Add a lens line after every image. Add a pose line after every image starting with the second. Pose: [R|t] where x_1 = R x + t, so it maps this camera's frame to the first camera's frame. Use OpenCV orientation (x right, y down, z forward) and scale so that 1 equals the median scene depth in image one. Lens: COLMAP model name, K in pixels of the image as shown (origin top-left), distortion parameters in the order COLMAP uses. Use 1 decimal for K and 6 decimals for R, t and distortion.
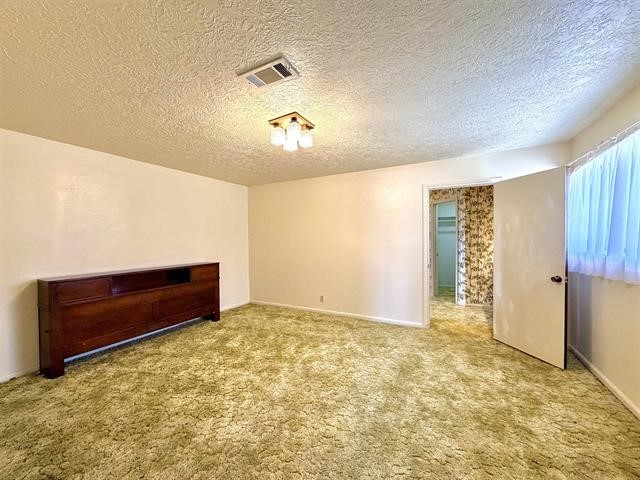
lens RADIAL K [[260.2, 0, 320.0], [0, 260.2, 240.0], [0, 0, 1]] dist [0.000444, 0.000019]
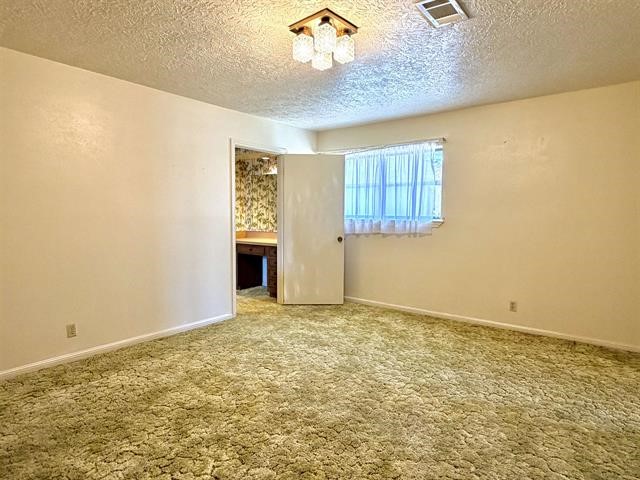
lens RADIAL K [[376.8, 0, 320.0], [0, 376.8, 240.0], [0, 0, 1]] dist [-0.001087, -0.000173]
pose [[0.173999, -0.061386, 0.982831, -0.798004], [0.004736, 0.998096, 0.061500, 0.028391], [-0.984734, -0.006046, 0.173959, 0.604822]]
